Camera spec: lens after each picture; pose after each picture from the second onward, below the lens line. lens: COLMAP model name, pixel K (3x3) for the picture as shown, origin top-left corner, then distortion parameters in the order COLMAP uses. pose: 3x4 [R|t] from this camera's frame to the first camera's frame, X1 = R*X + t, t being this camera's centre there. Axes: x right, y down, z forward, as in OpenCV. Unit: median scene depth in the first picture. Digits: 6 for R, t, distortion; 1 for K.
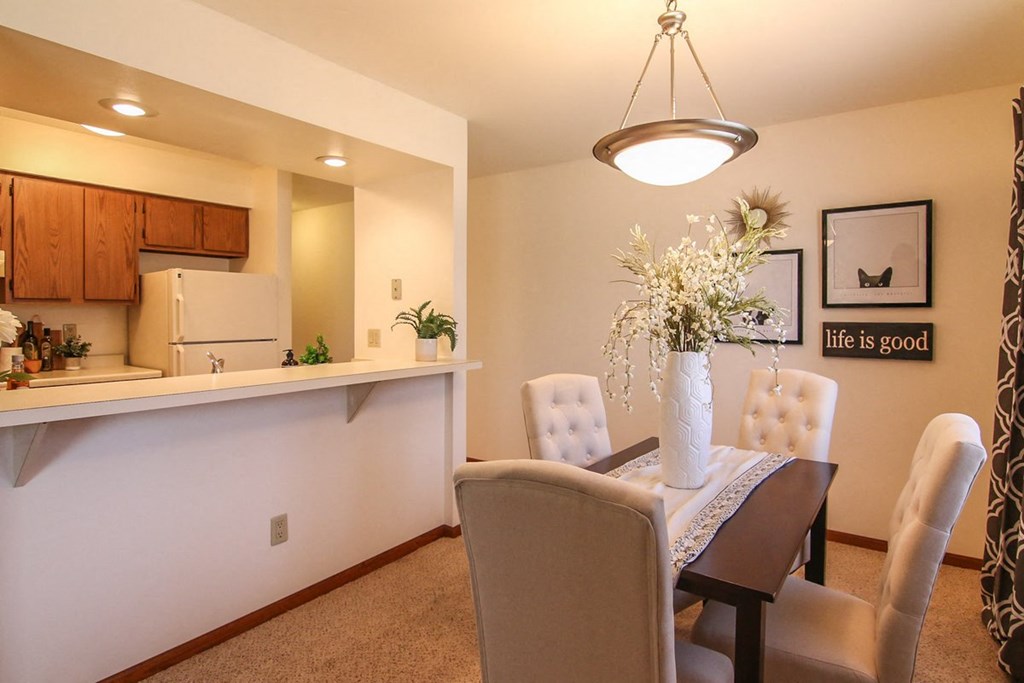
lens RADIAL K [[539.6, 0, 510.3], [0, 539.6, 320.7], [0, 0, 1]] dist [-0.012637, -0.000551]
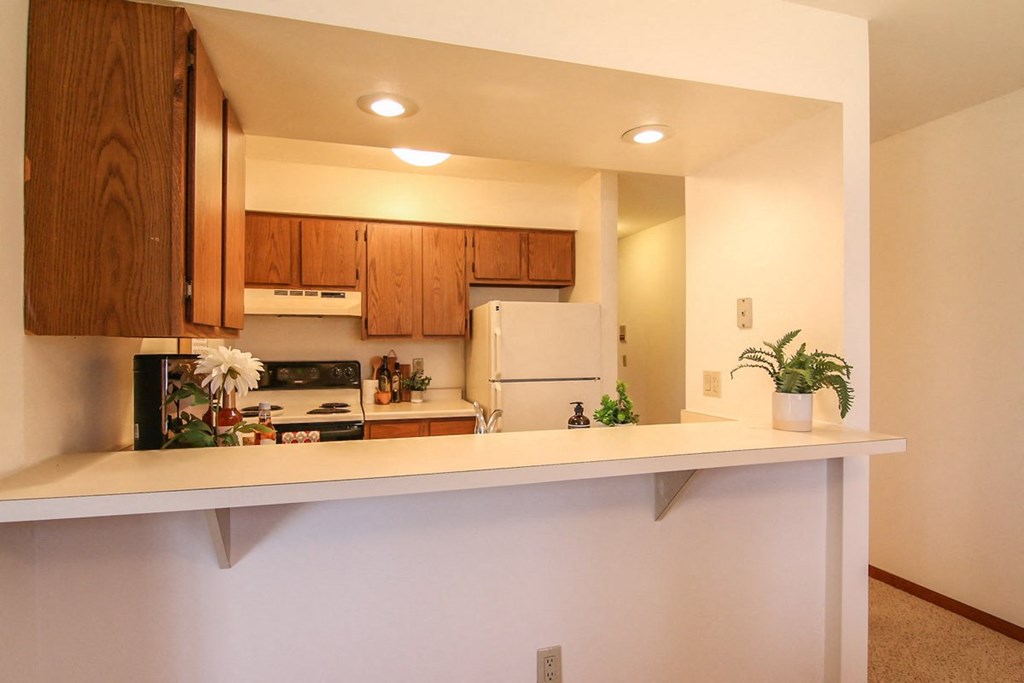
lens RADIAL K [[547.7, 0, 499.9], [0, 547.7, 345.1], [0, 0, 1]] dist [-0.012458, -0.000487]
pose [[0.790809, -0.004300, -0.612047, -0.040083], [-0.002285, 0.999948, -0.009978, -0.012718], [0.612058, 0.009290, 0.790758, 0.313096]]
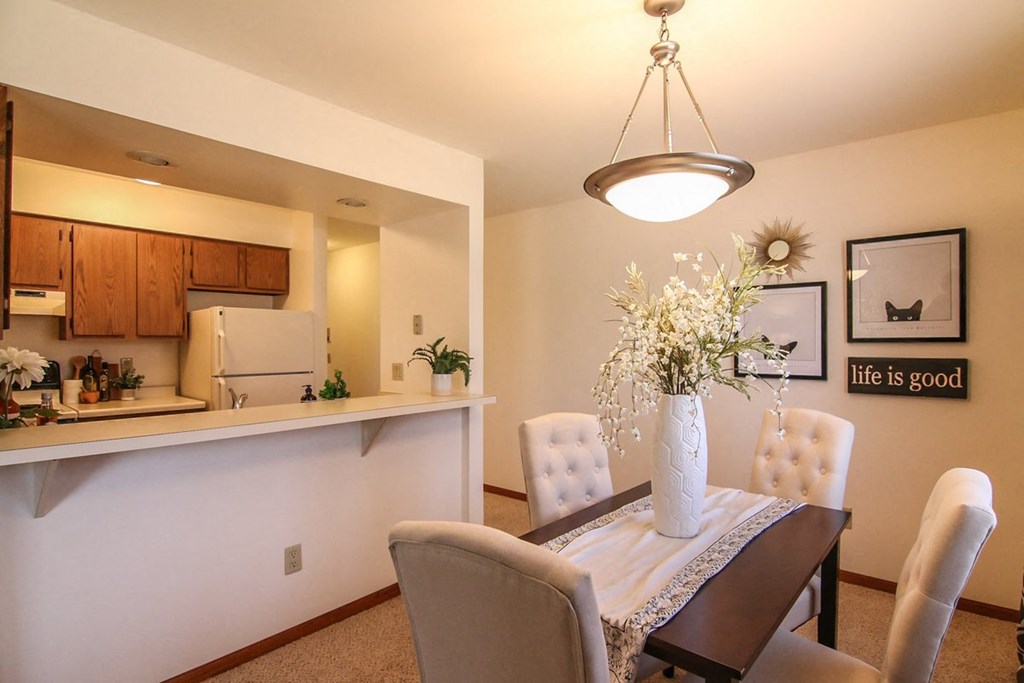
lens RADIAL K [[517.7, 0, 511.5], [0, 517.7, 347.4], [0, 0, 1]] dist [-0.014798, -0.000669]
pose [[0.996523, -0.002282, -0.083293, 0.057629], [0.001988, 0.999992, -0.003611, -0.012927], [0.083300, 0.003433, 0.996519, 0.031078]]
